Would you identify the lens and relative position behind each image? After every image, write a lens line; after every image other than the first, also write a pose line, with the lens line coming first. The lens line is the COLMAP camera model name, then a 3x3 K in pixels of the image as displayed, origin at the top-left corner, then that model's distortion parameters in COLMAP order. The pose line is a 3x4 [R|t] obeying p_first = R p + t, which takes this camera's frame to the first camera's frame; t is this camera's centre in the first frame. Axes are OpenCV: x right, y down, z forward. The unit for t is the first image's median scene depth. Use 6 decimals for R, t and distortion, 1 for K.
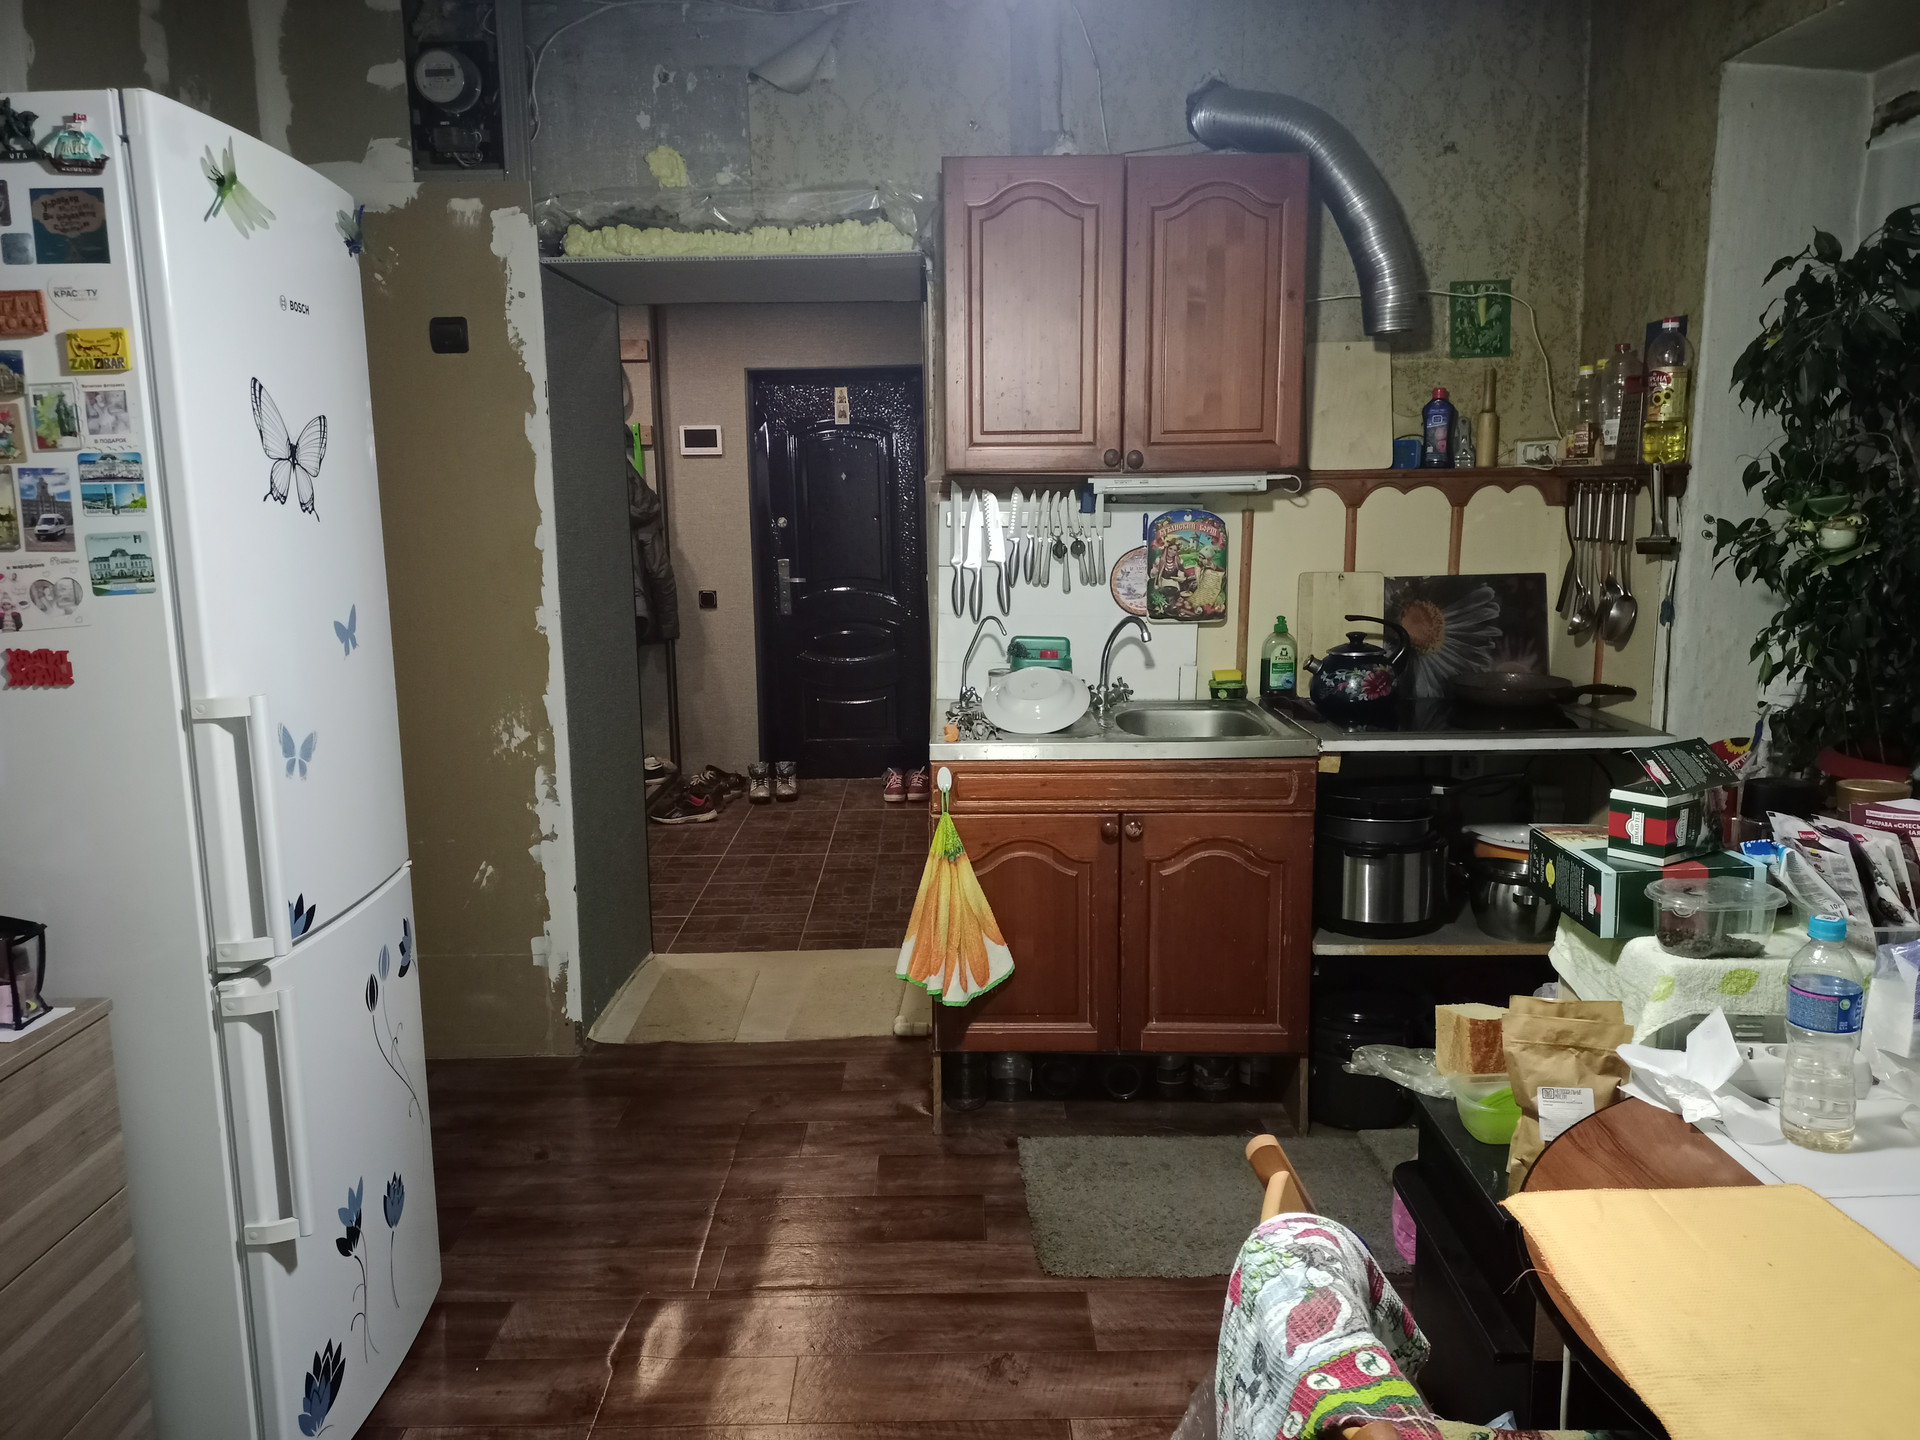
lens RADIAL K [[1394.9, 0, 967.2], [0, 1394.9, 717.6], [0, 0, 1]] dist [0.051170, -0.062189]
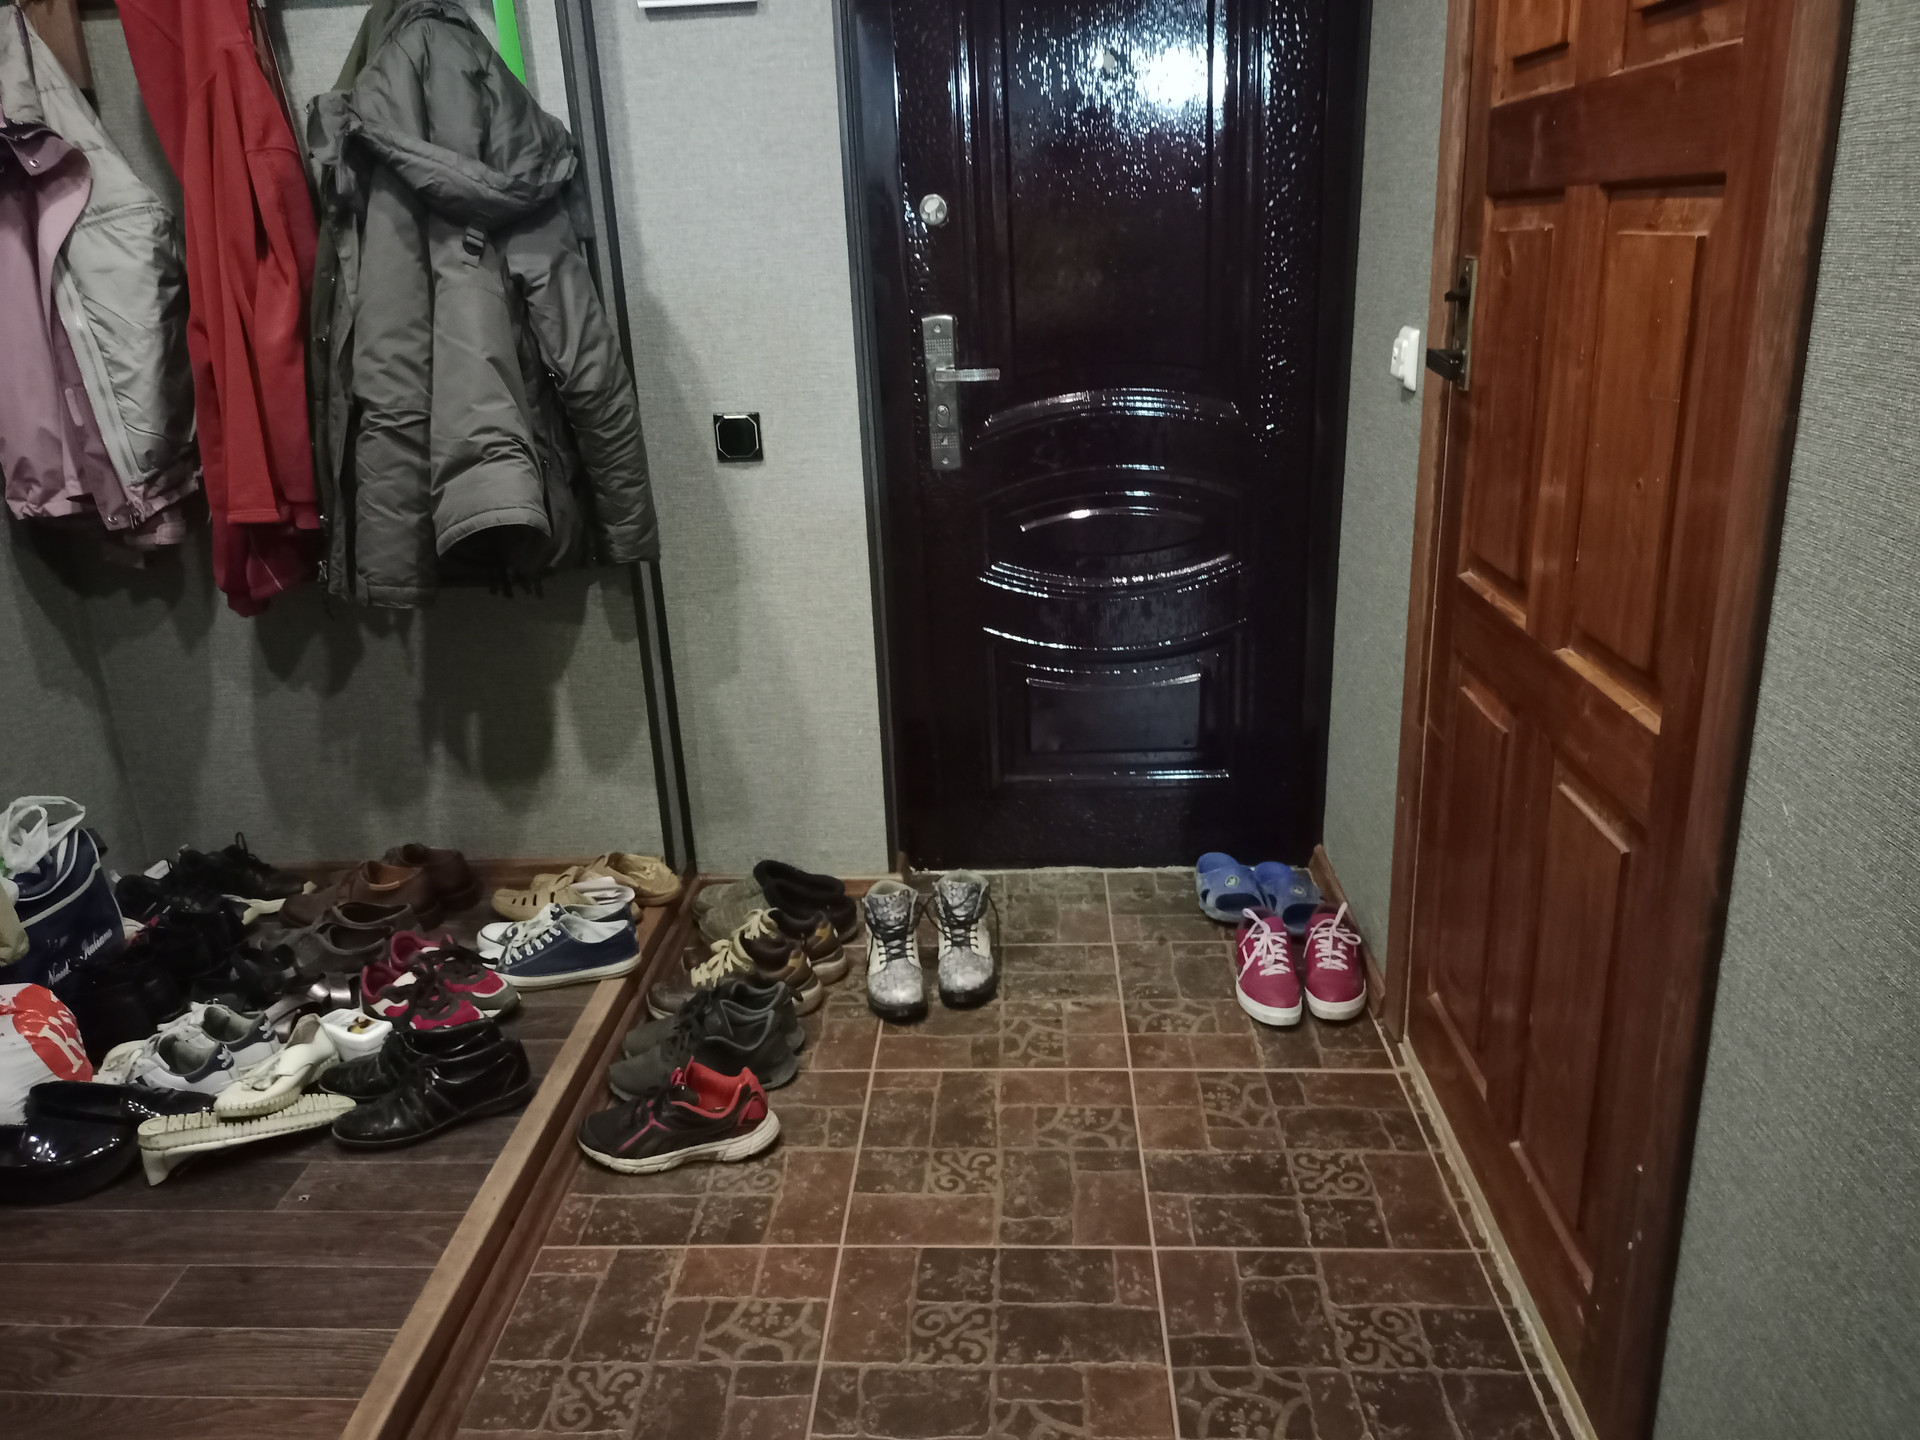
lens RADIAL K [[1394.9, 0, 964.0], [0, 1394.9, 705.7], [0, 0, 1]] dist [0.051170, -0.062189]
pose [[0.997088, -0.004370, -0.076134, -0.099492], [0.018236, 0.983057, 0.182392, -0.081919], [0.074047, -0.183250, 0.980274, 0.636815]]
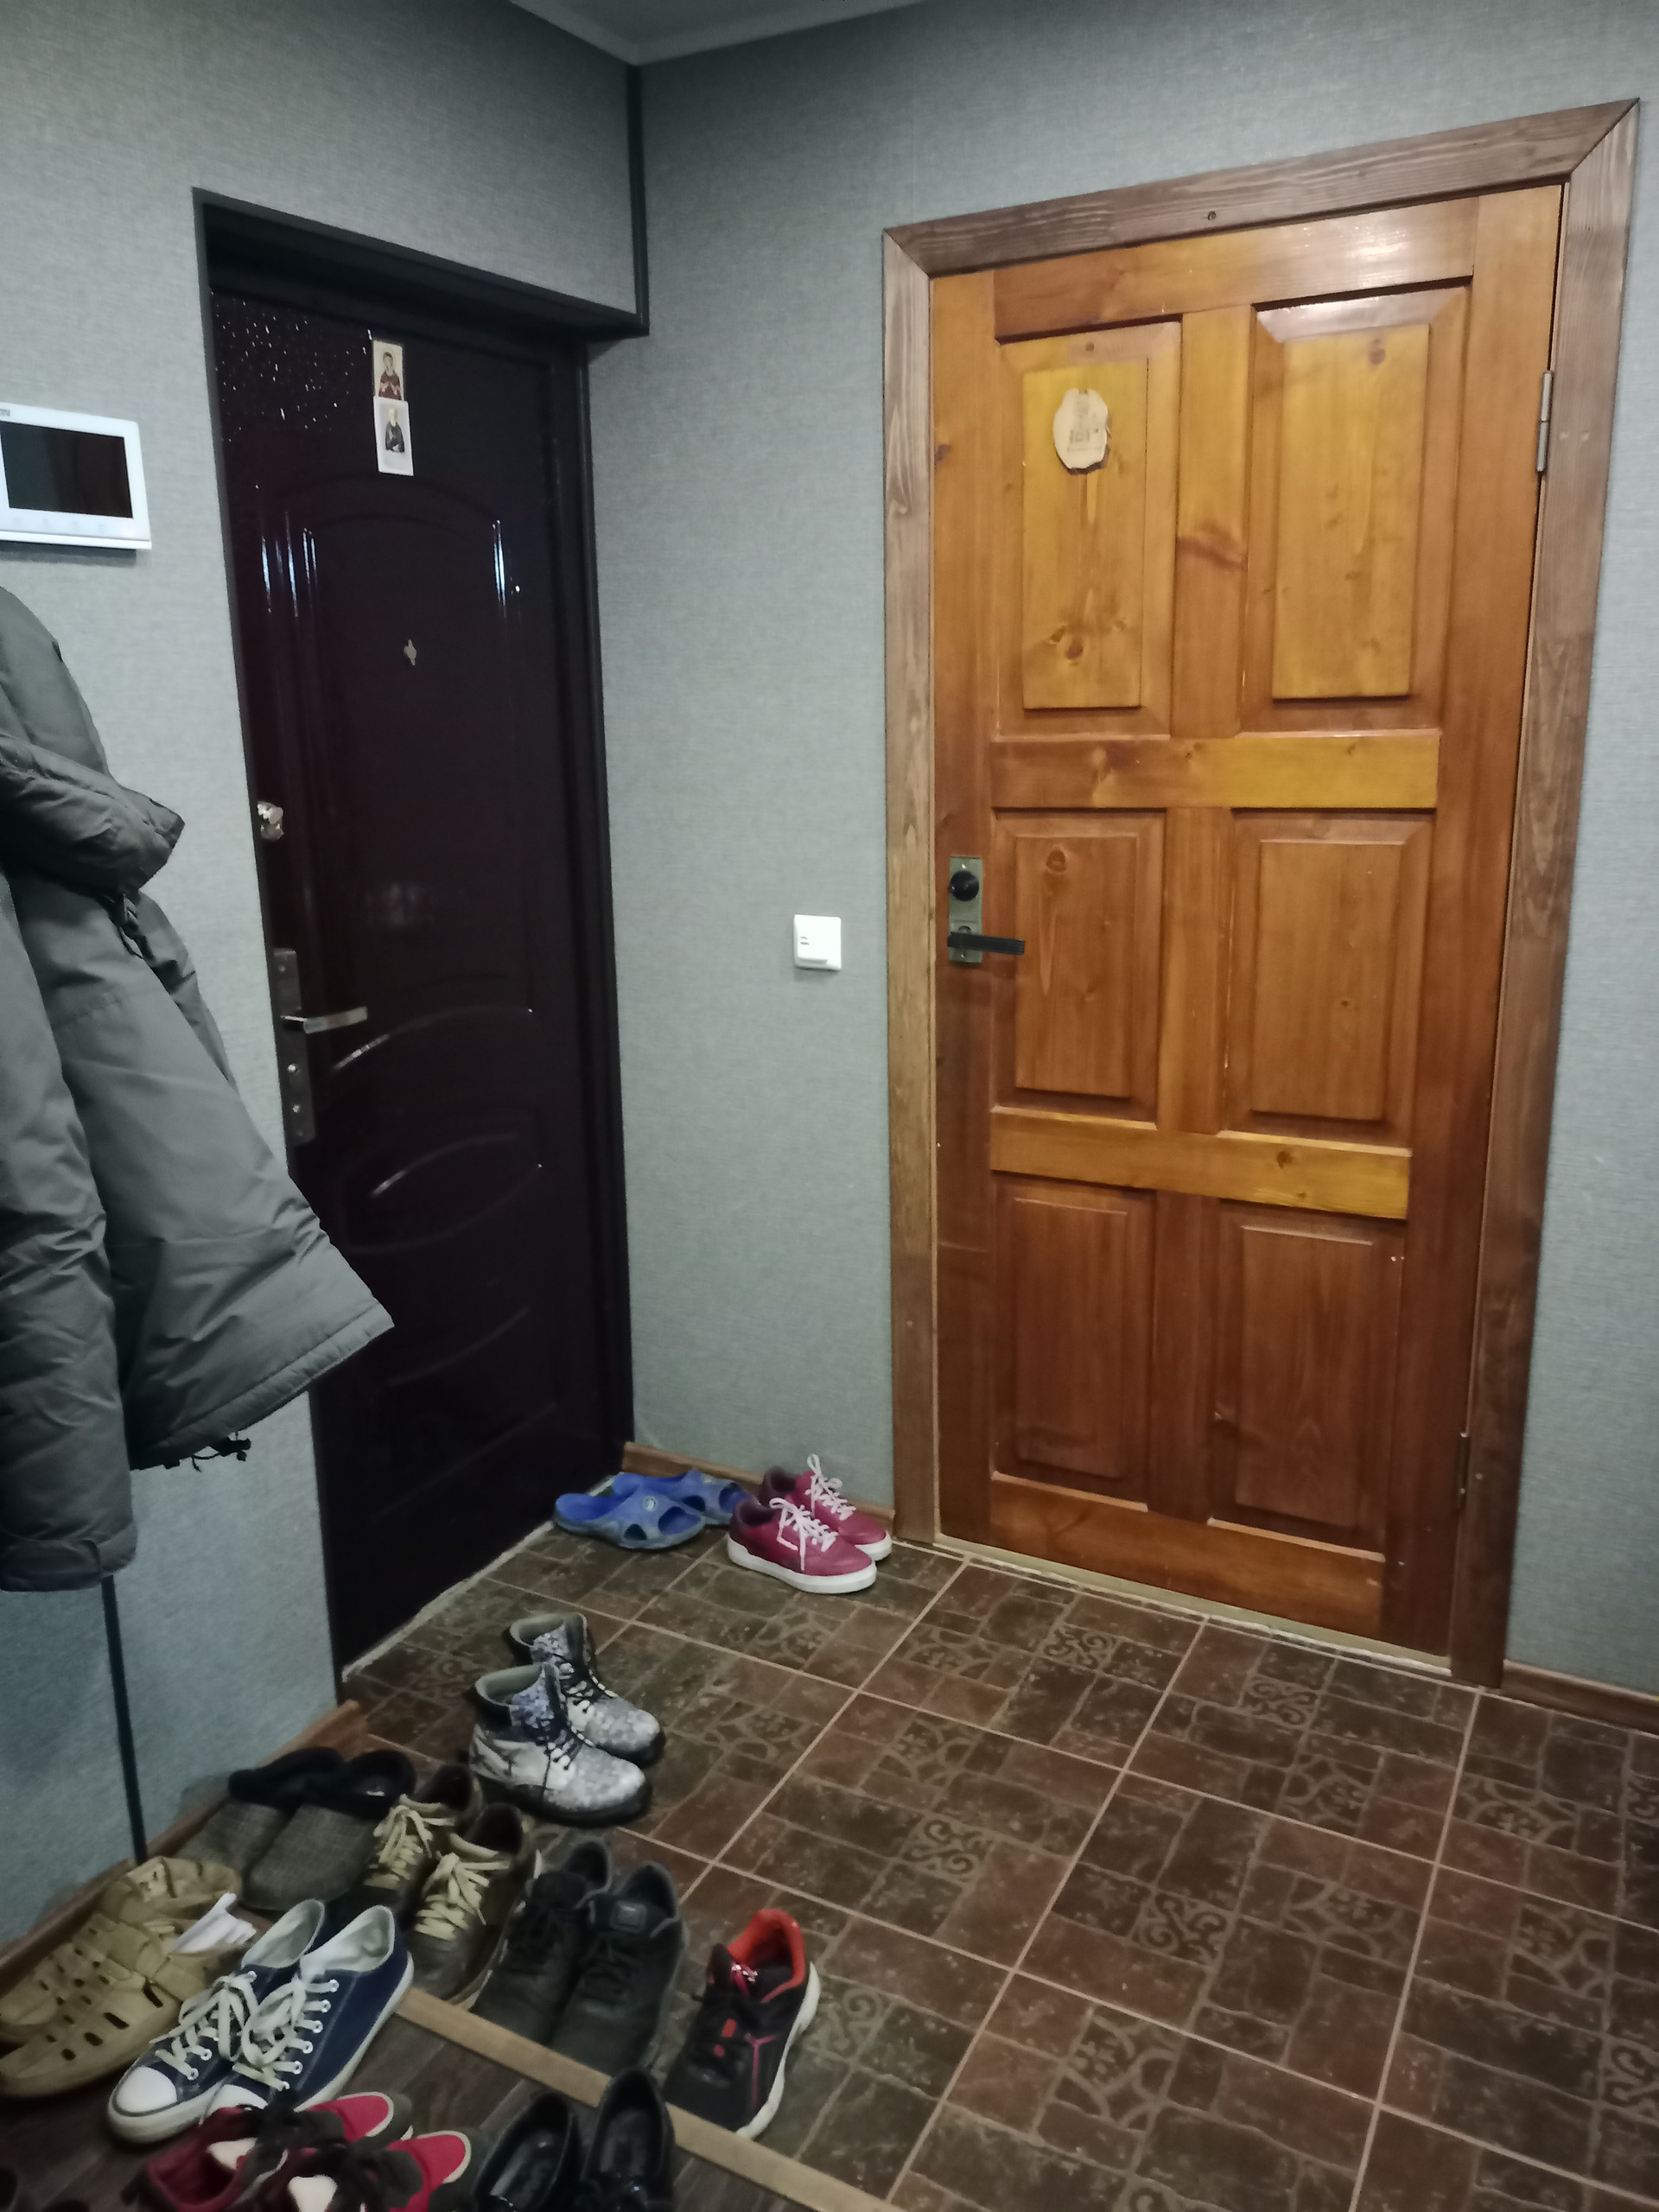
lens RADIAL K [[1607.0, 0, 879.9], [0, 1607.0, 1072.0], [0, 0, 1]] dist [0.051170, -0.062189]
pose [[0.496282, -0.203410, 0.843995, -0.366279], [0.135718, 0.978389, 0.155996, -0.127826], [-0.857487, 0.037127, 0.513164, 0.757736]]
